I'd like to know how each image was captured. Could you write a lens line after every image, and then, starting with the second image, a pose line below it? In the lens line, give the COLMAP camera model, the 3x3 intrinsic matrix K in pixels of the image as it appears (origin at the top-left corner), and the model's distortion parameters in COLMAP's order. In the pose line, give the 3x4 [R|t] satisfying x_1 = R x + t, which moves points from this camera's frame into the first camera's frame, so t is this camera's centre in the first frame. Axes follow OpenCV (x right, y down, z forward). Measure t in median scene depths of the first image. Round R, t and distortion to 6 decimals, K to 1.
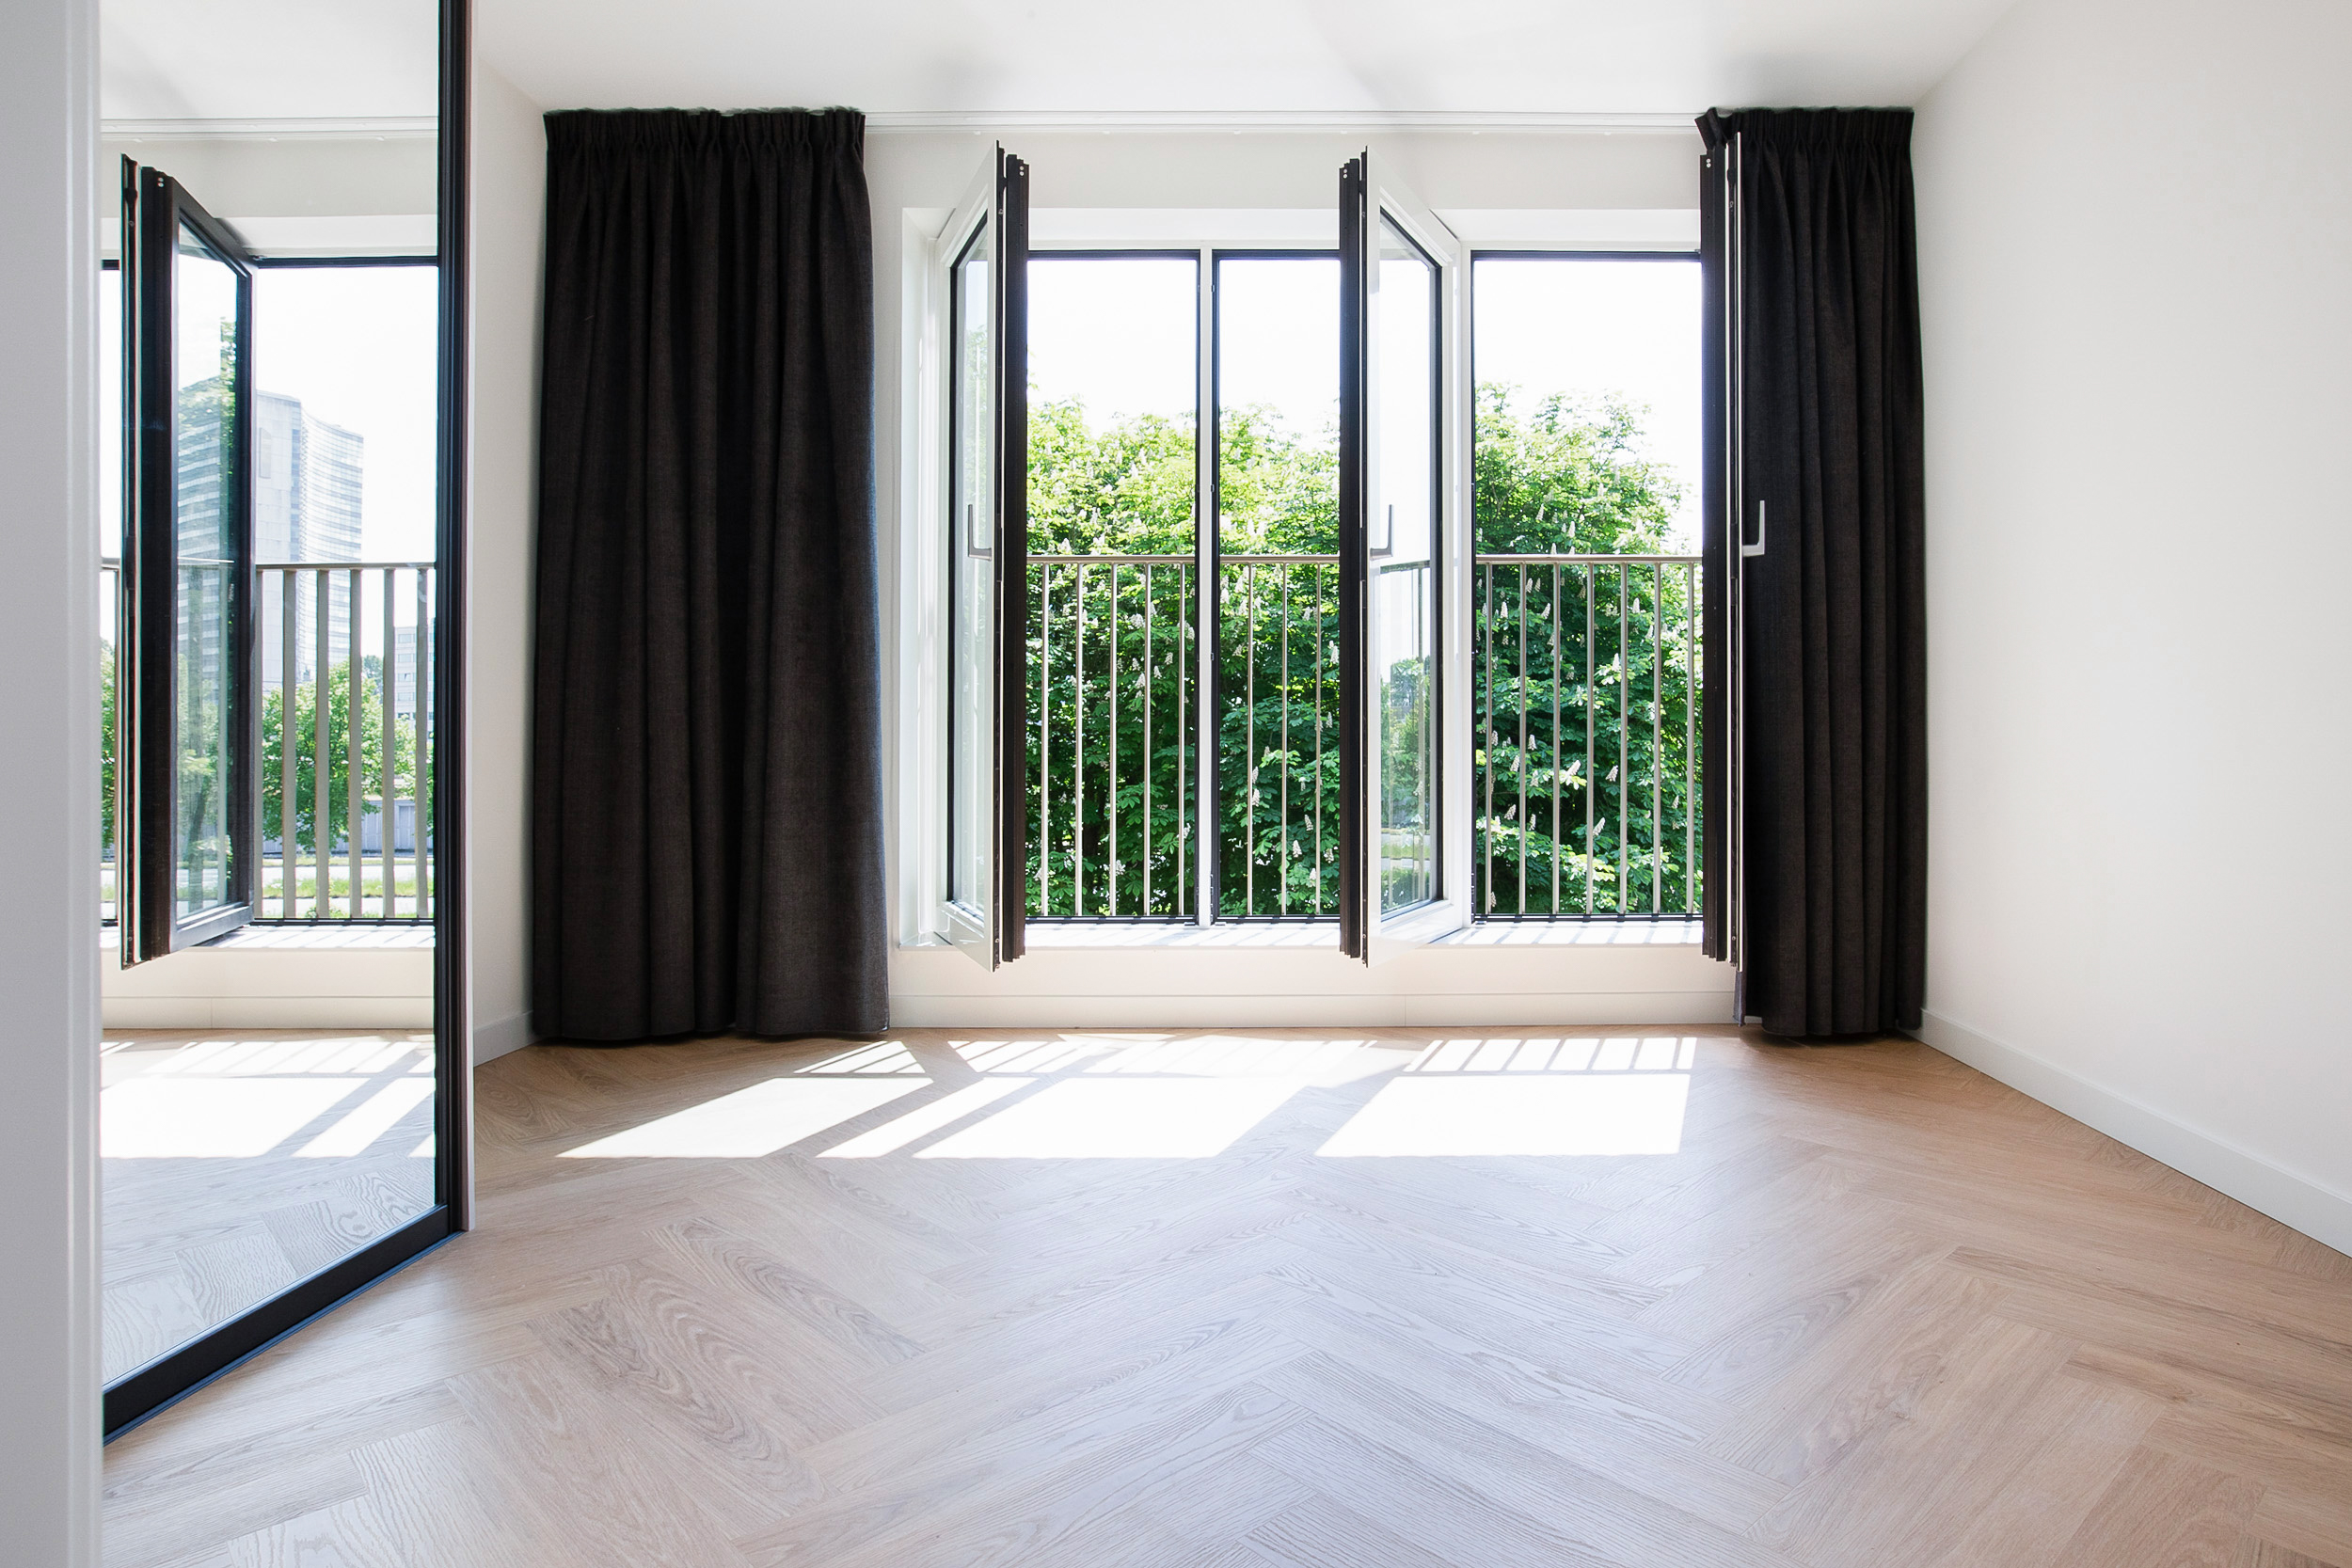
lens RADIAL K [[1307.7, 0, 1175.0], [0, 1307.7, 778.7], [0, 0, 1]] dist [0.008075, -0.001996]
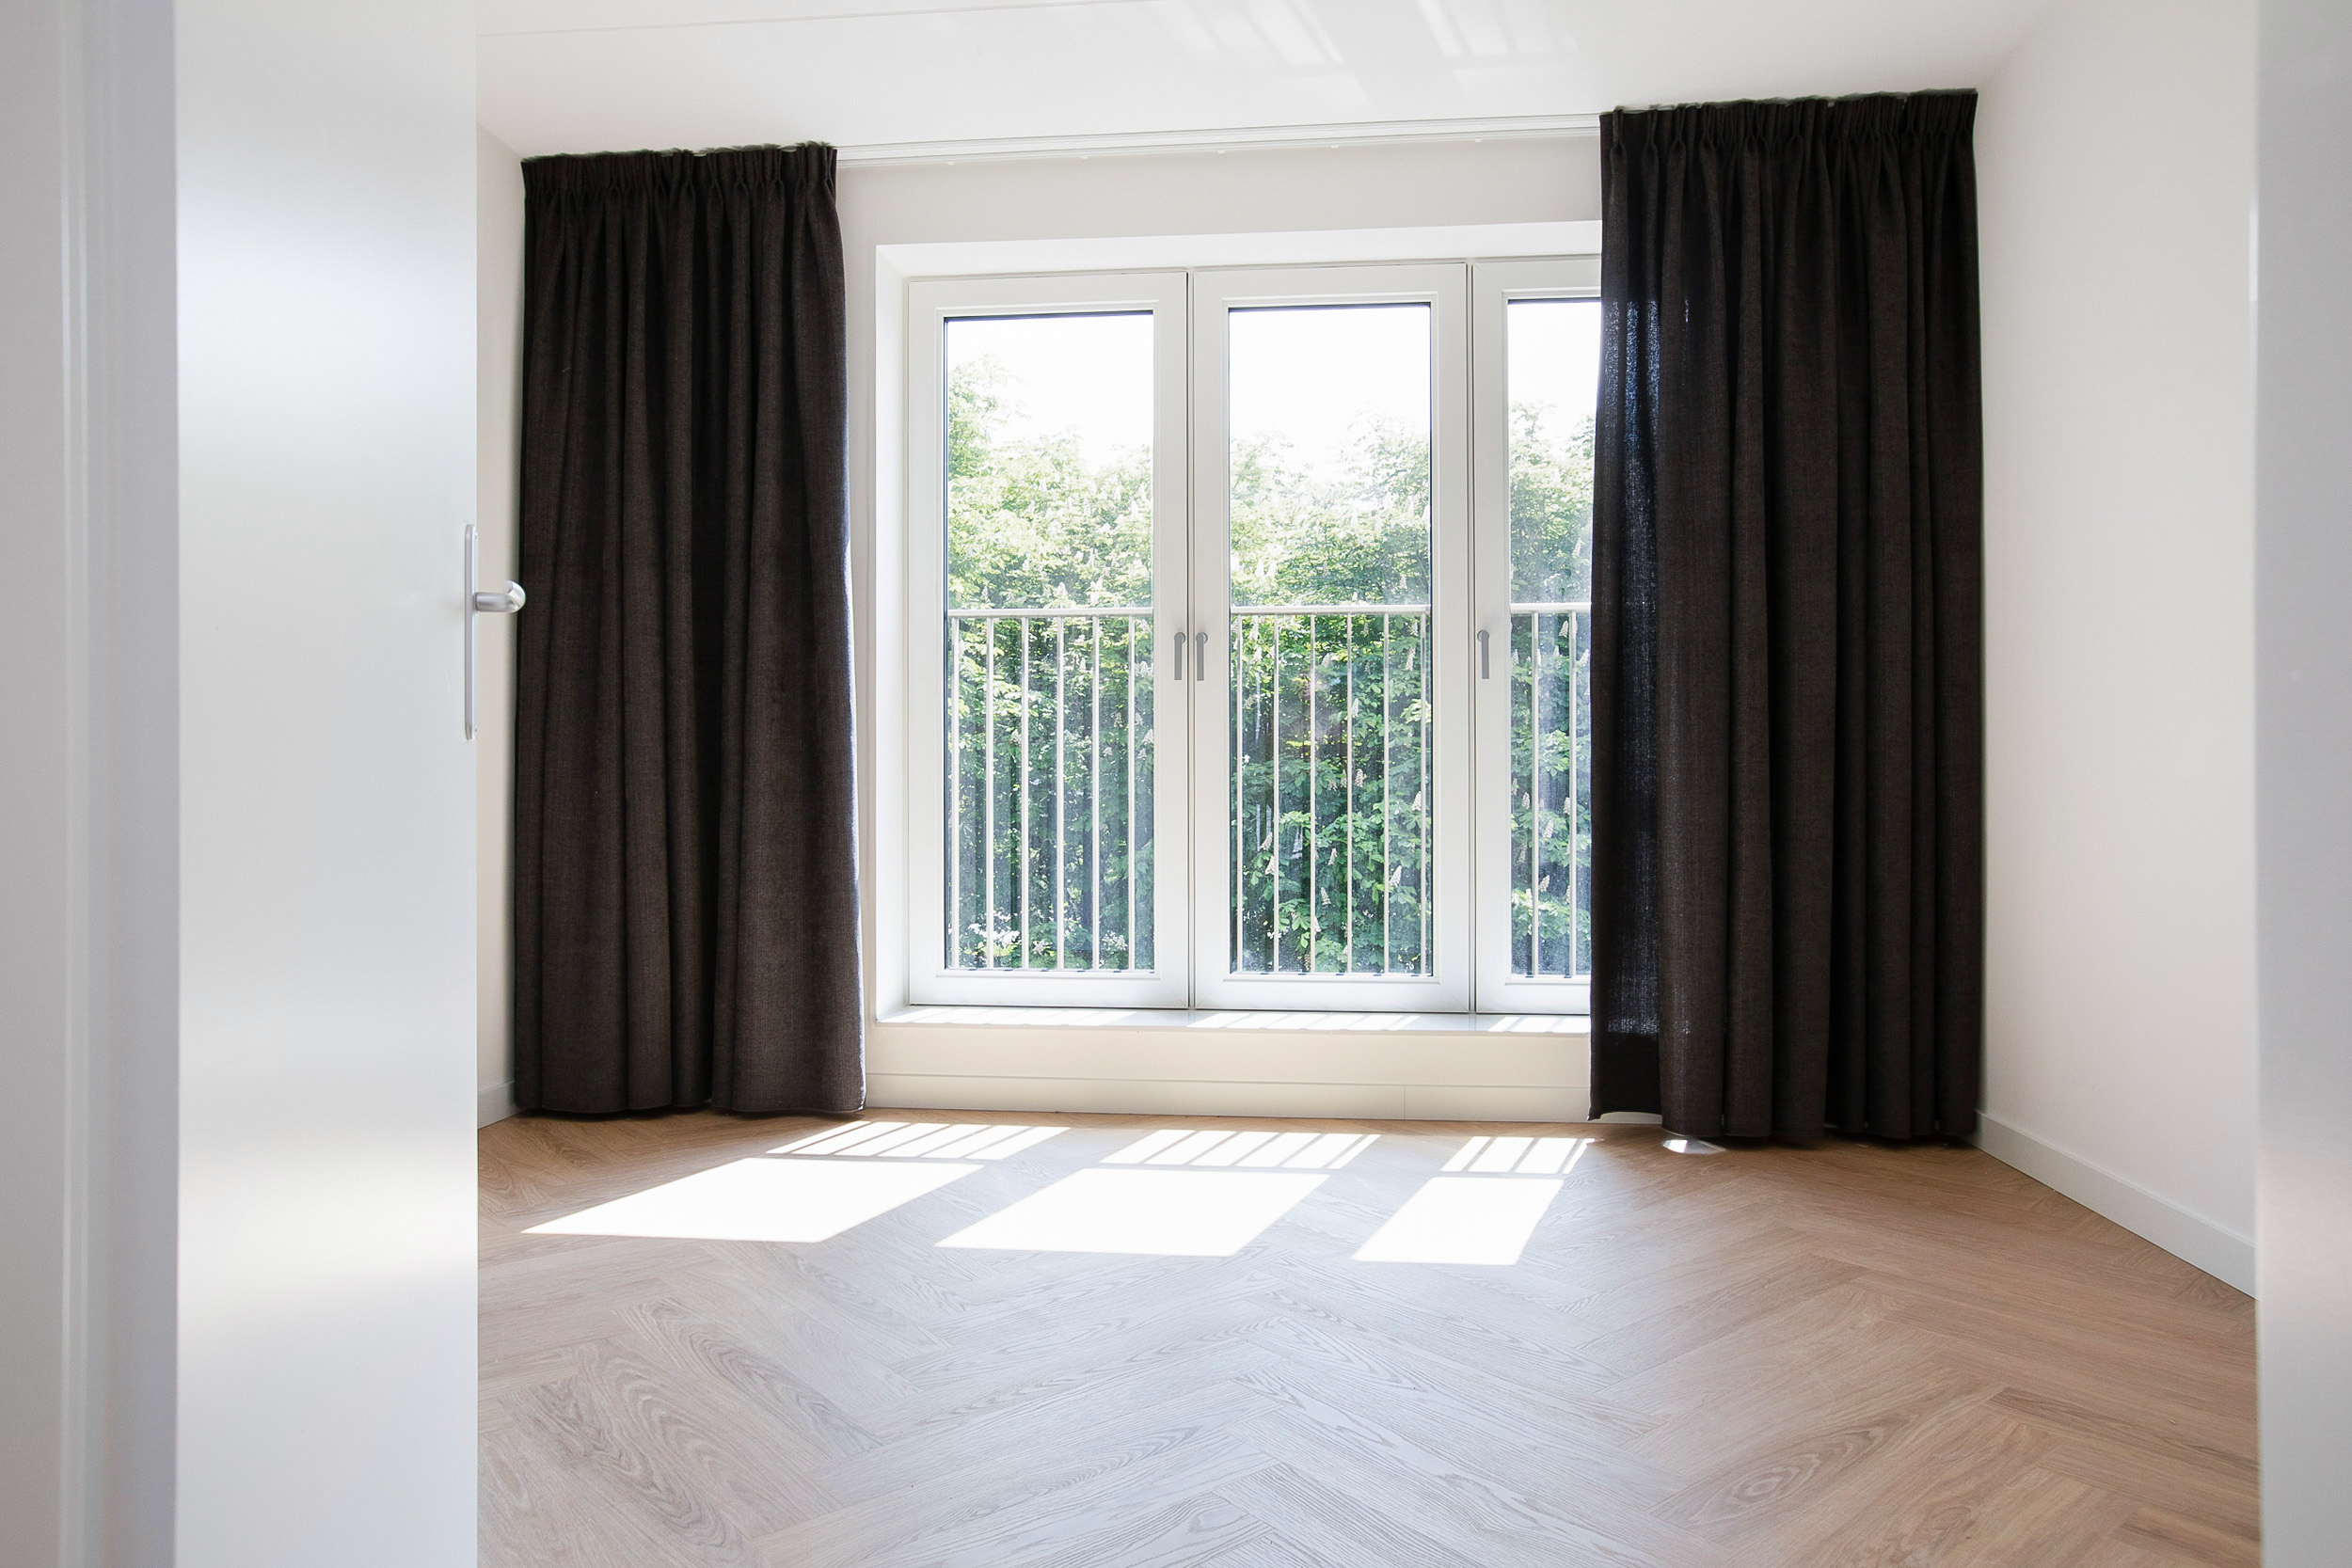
lens RADIAL K [[1645.0, 0, 1160.8], [0, 1645.0, 792.7], [0, 0, 1]] dist [0.025648, 0.016551]
pose [[0.991225, -0.000803, -0.132183, 0.166582], [0.001197, 0.999995, 0.002901, -0.045195], [0.132180, -0.003034, 0.991221, -0.173478]]
